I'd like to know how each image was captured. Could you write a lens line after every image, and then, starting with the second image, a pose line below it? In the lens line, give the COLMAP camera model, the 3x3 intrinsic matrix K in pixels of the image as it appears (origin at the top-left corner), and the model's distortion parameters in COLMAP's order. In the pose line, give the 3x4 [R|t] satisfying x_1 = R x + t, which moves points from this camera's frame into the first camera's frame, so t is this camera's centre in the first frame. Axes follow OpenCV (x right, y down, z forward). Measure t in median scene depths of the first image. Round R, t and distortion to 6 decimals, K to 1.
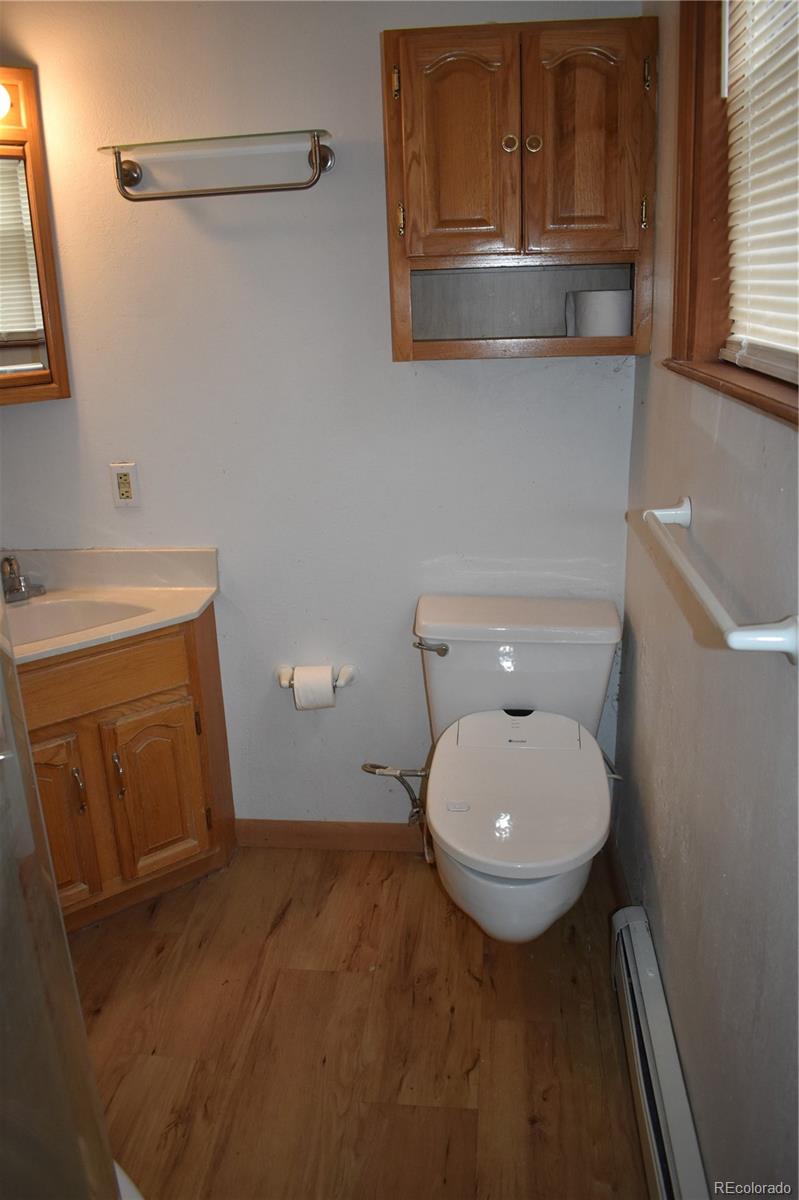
lens RADIAL K [[936.2, 0, 399.0], [0, 936.2, 601.3], [0, 0, 1]] dist [-0.099964, 0.020859]
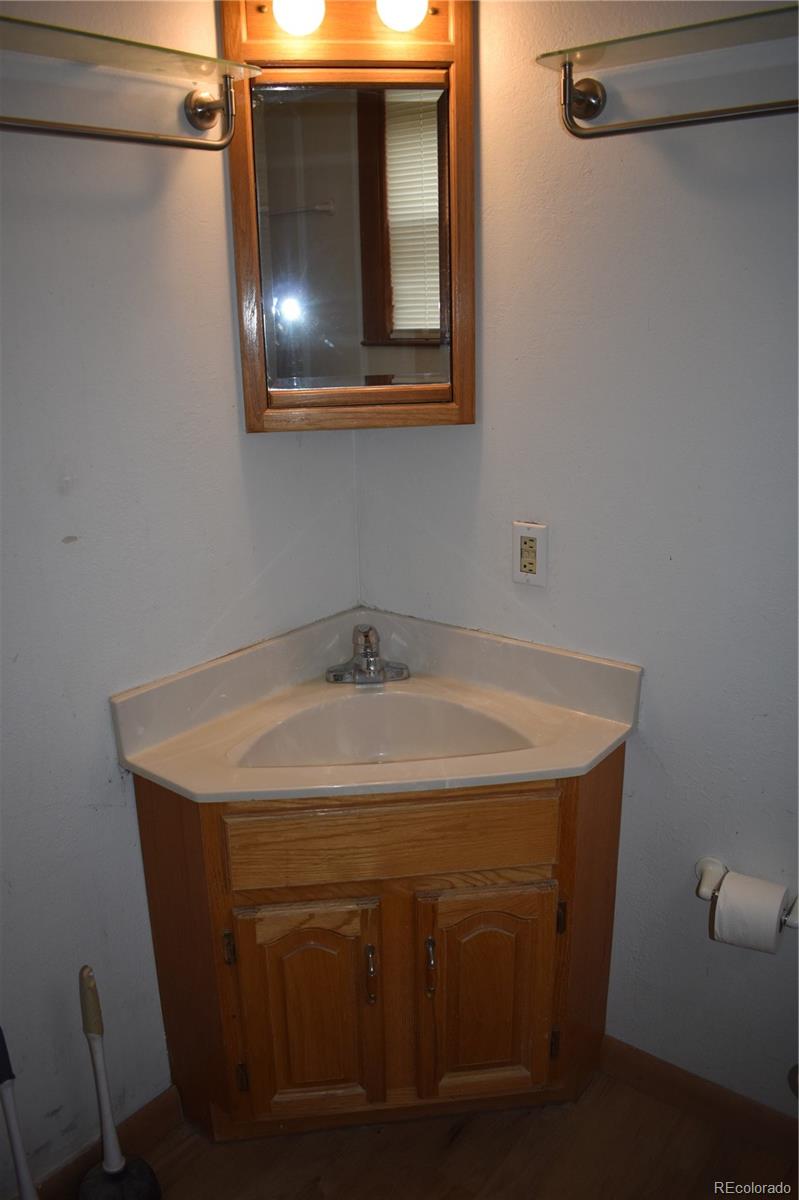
lens RADIAL K [[936.2, 0, 397.2], [0, 936.2, 600.0], [0, 0, 1]] dist [-0.099964, 0.020859]
pose [[0.842934, 0.169942, -0.510472, -0.013459], [-0.174275, 0.983894, 0.039771, -0.106136], [0.509009, 0.055438, 0.858974, 0.357761]]
